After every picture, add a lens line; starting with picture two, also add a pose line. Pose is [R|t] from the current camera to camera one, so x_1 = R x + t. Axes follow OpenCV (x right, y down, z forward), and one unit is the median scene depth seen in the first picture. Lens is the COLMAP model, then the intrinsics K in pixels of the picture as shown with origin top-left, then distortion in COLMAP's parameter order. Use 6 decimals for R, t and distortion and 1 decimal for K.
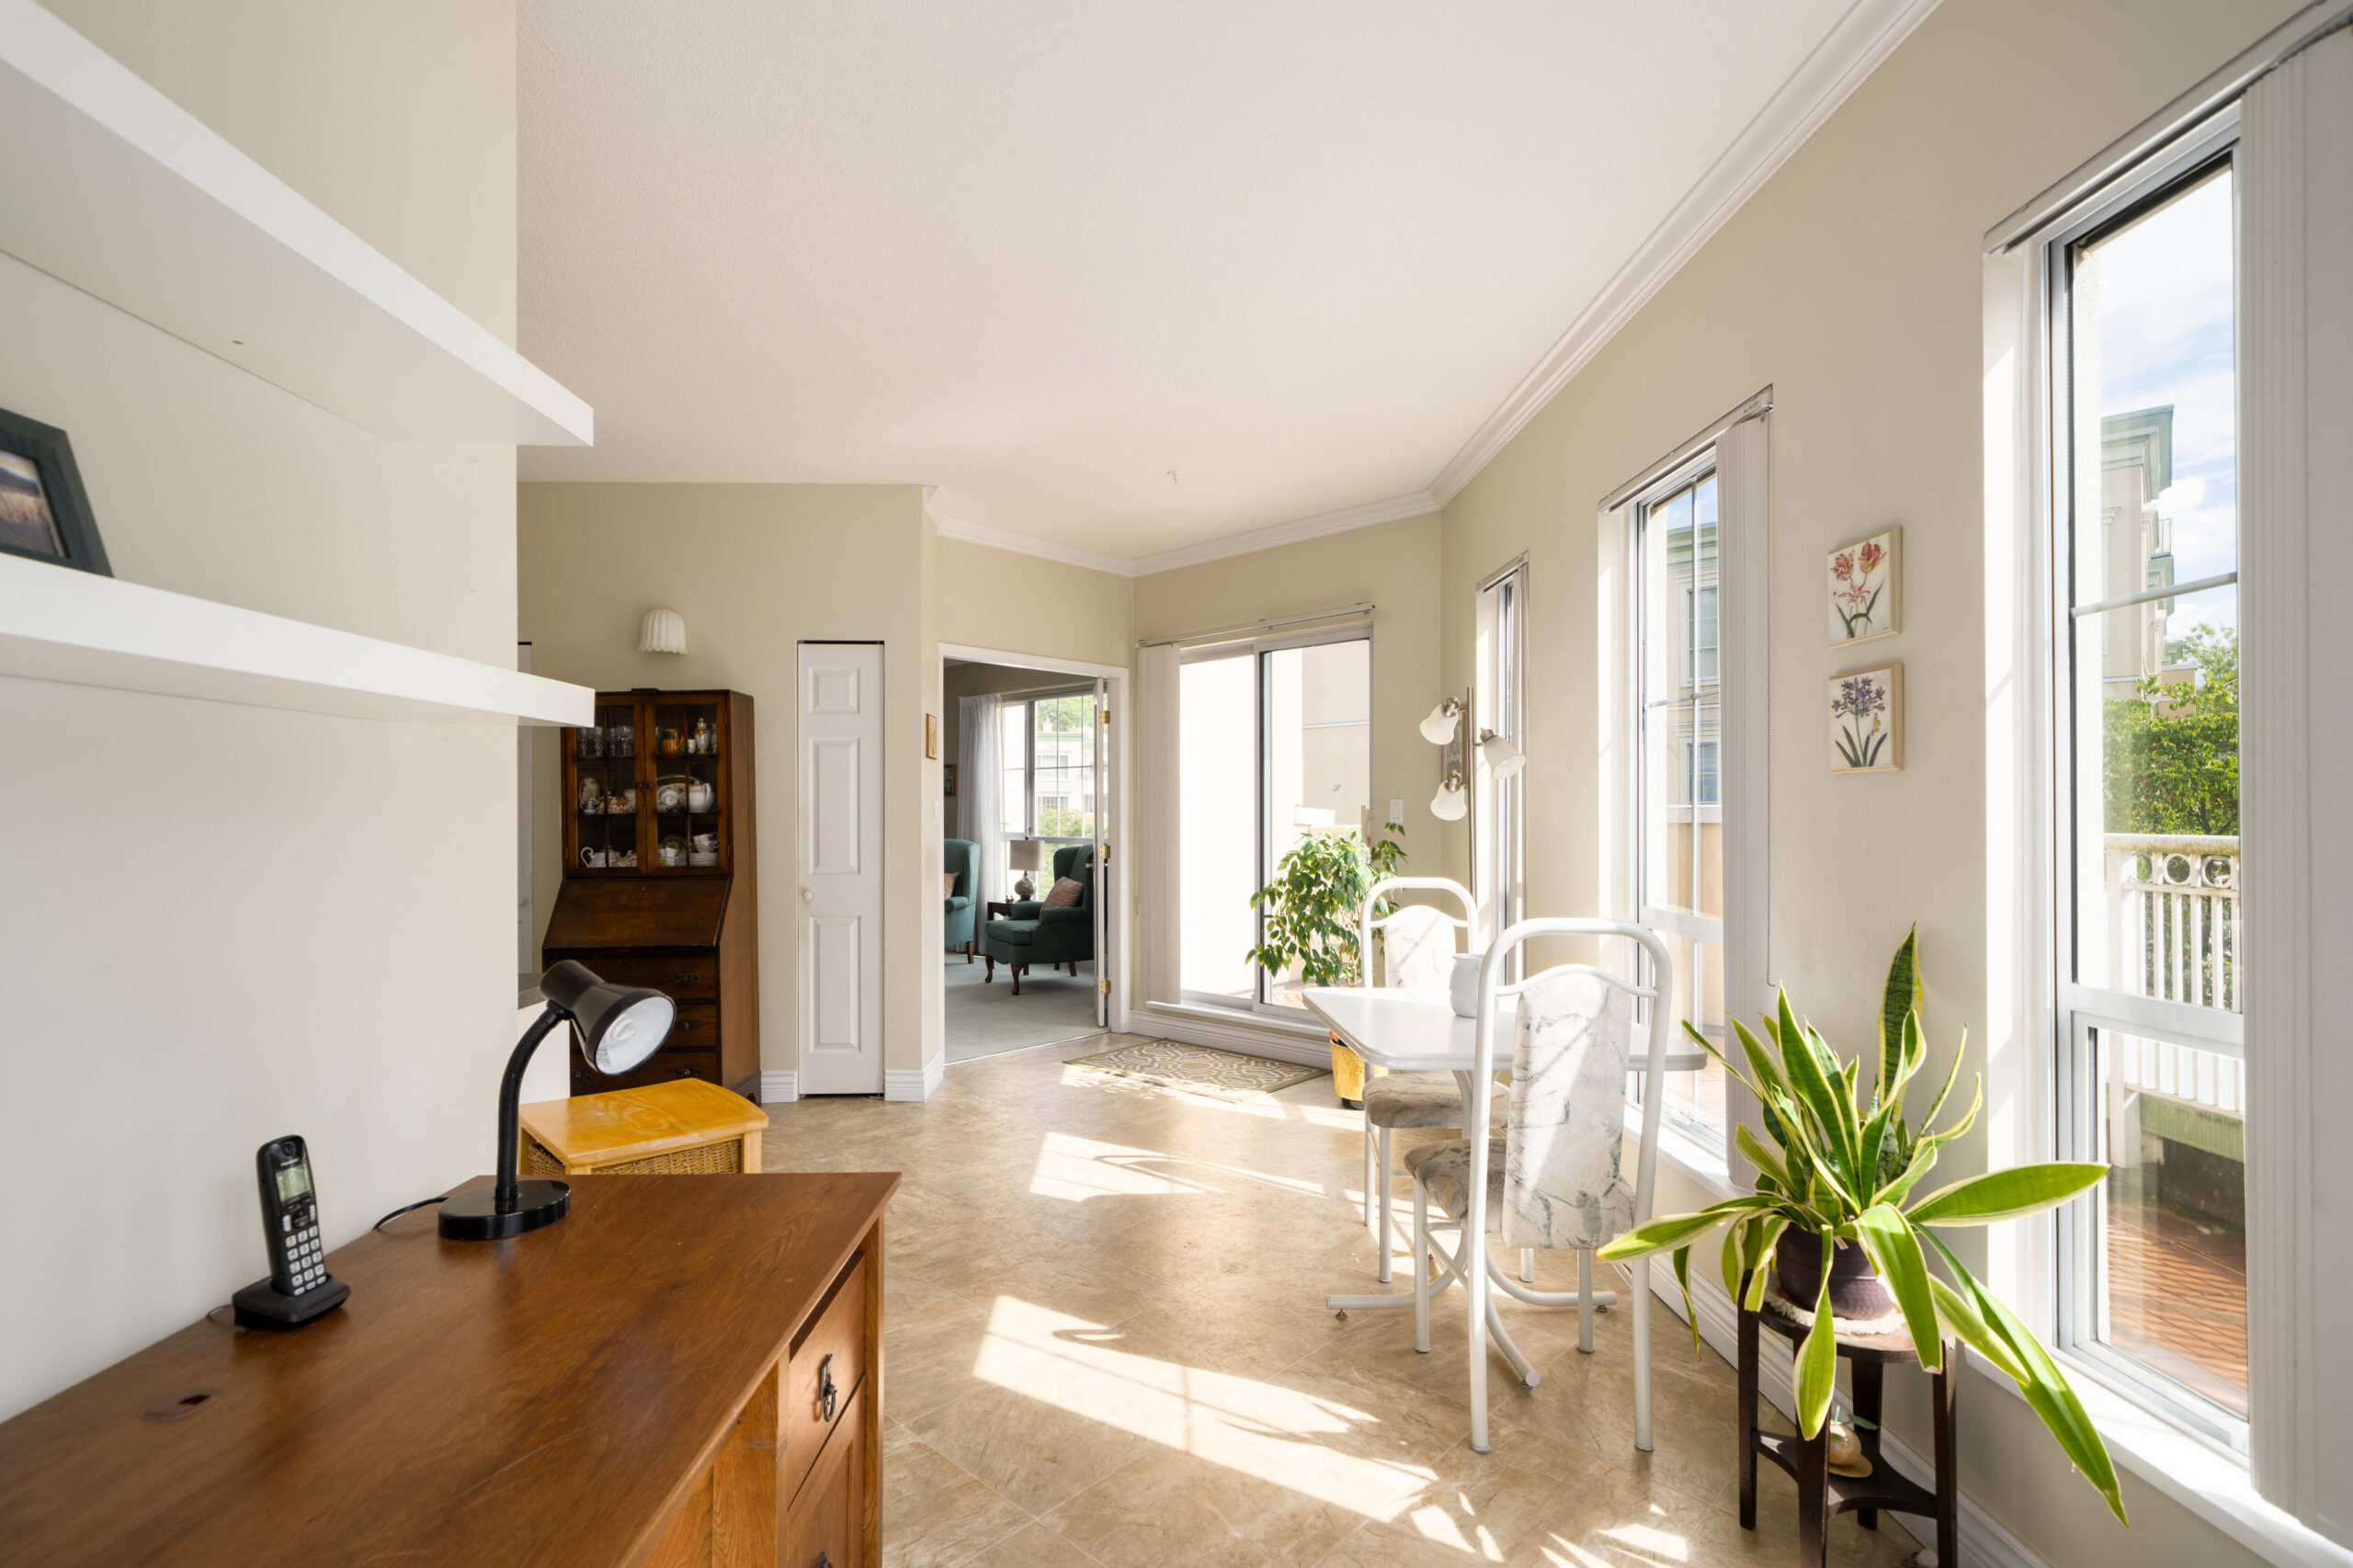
lens RADIAL K [[1145.7, 0, 1191.8], [0, 1145.7, 802.5], [0, 0, 1]] dist [-0.000667, -0.000009]
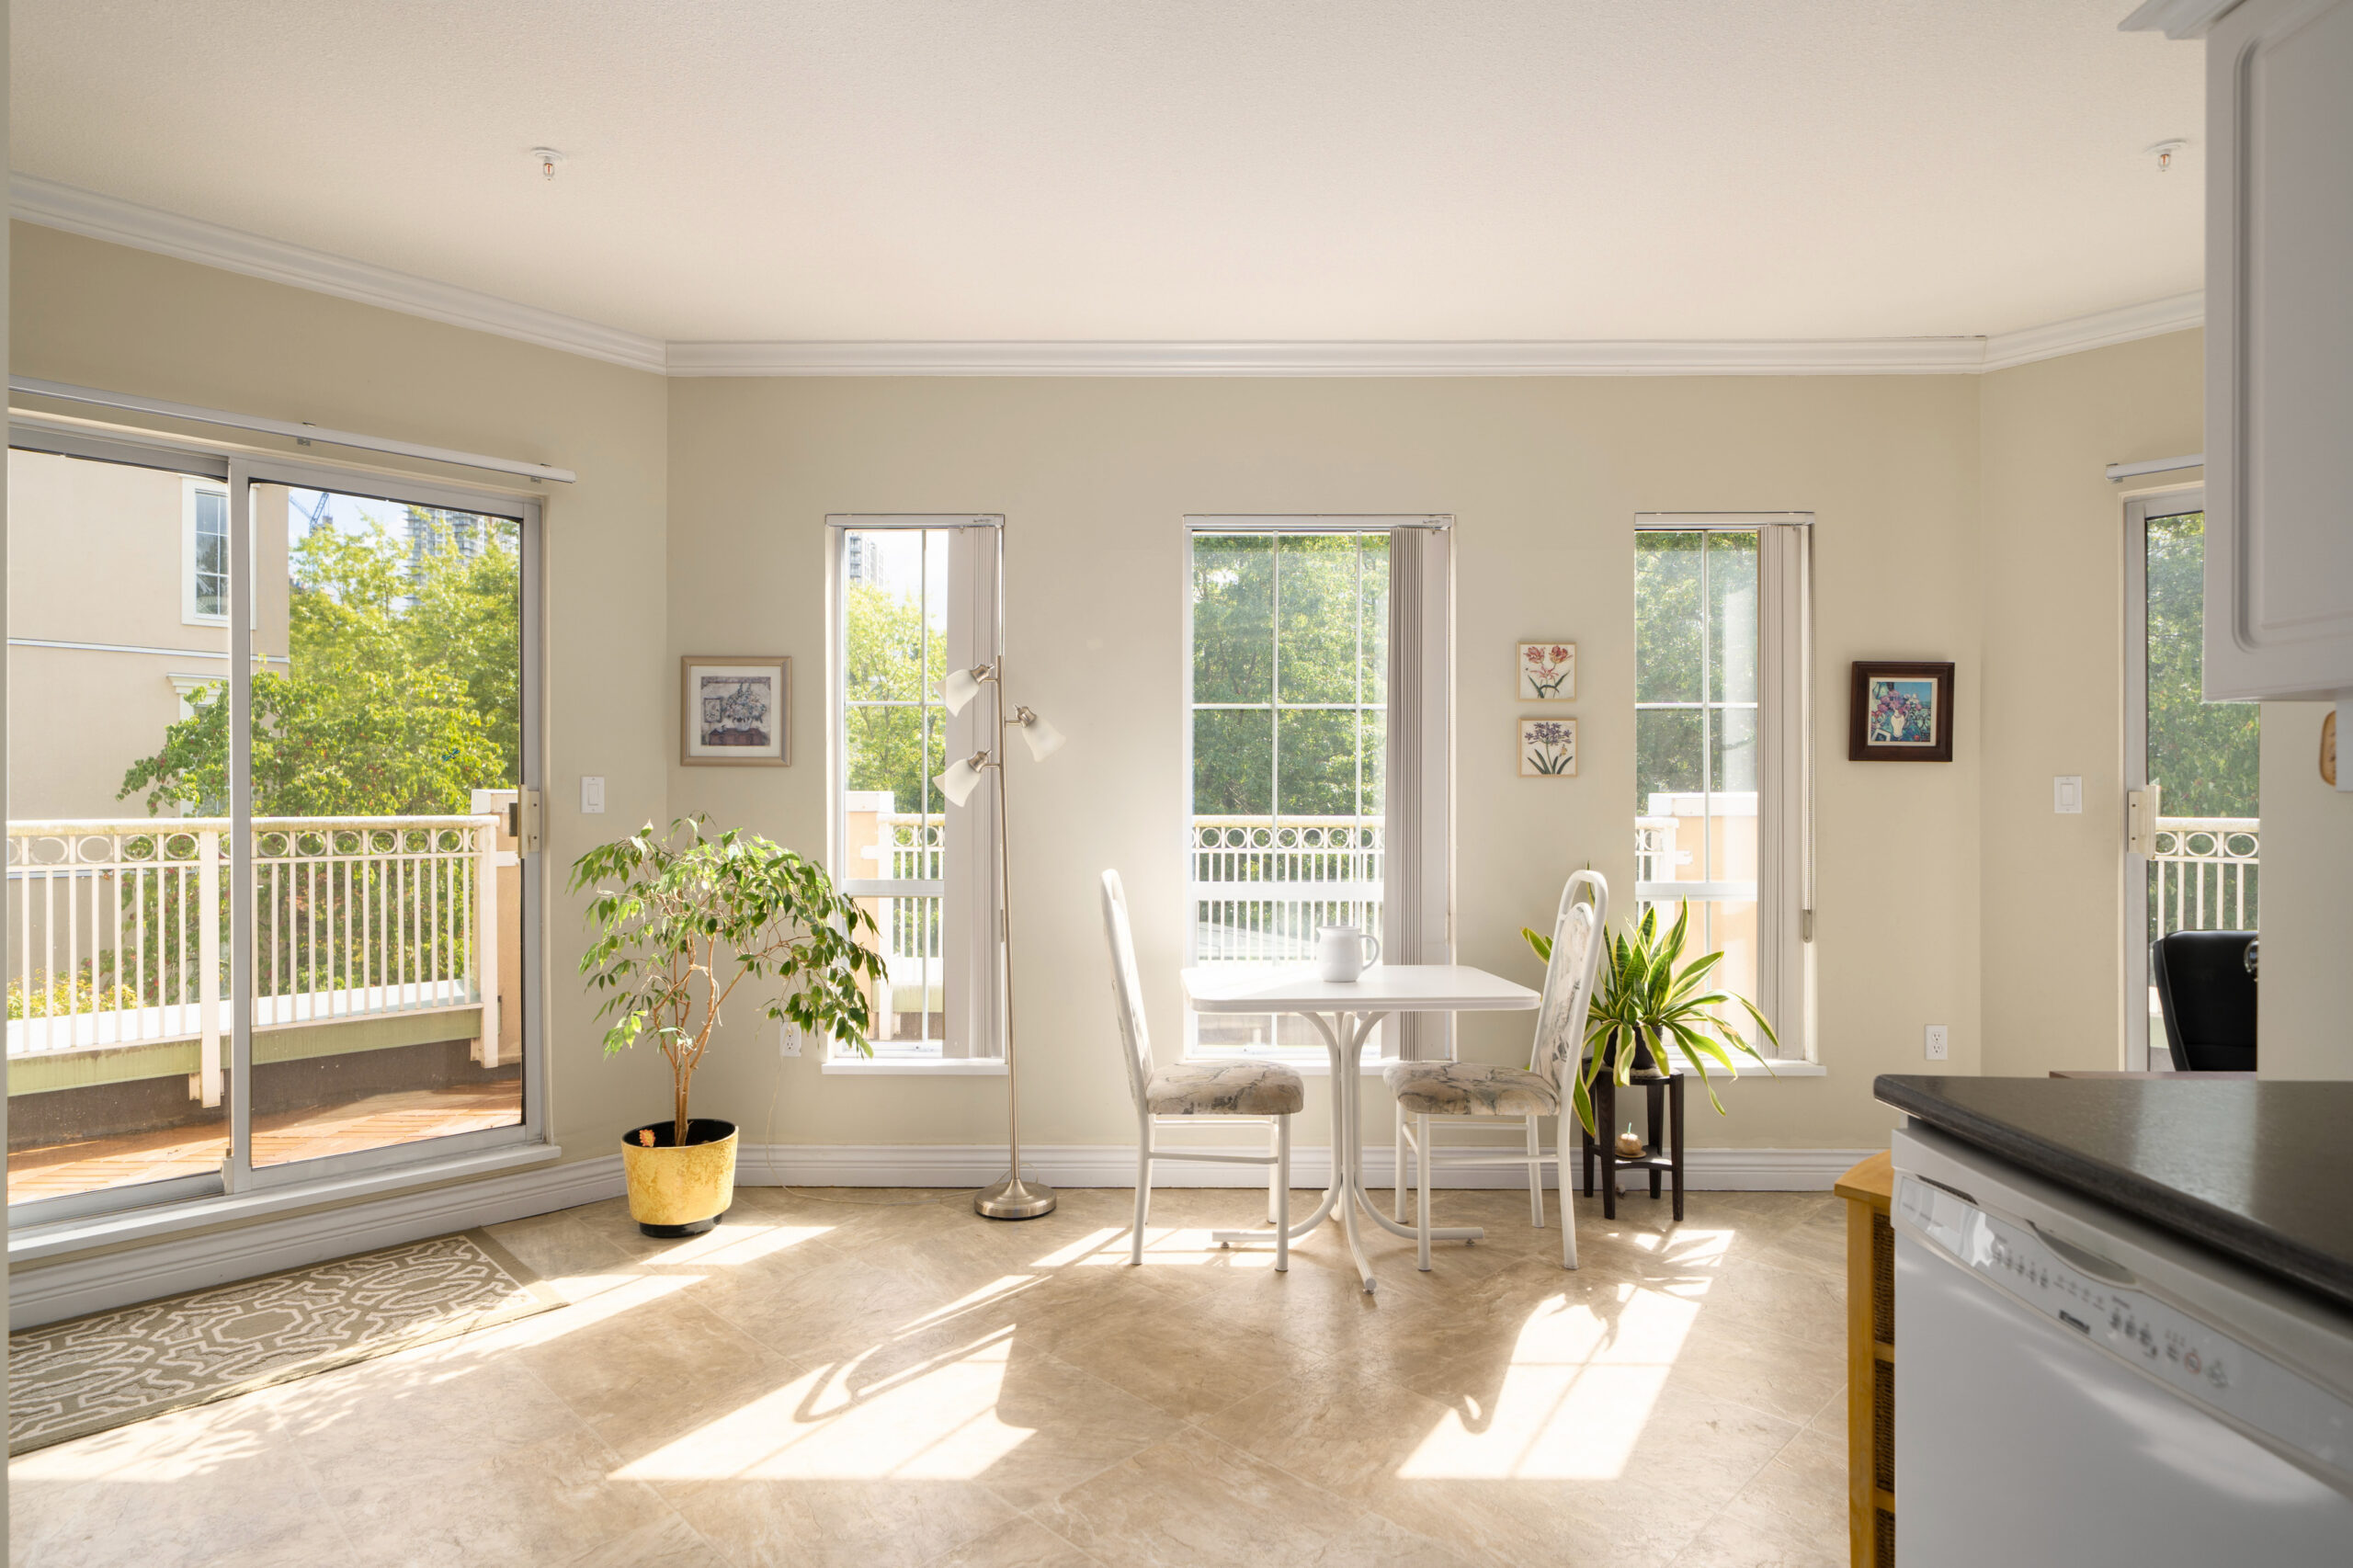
lens RADIAL K [[1246.2, 0, 1175.4], [0, 1246.2, 796.7], [0, 0, 1]] dist [0.003917, 0.000055]
pose [[0.007506, 0.006808, 0.999949, -1.276427], [-0.010895, 0.999918, -0.006726, 0.021207], [-0.999912, -0.010844, 0.007579, 1.523559]]
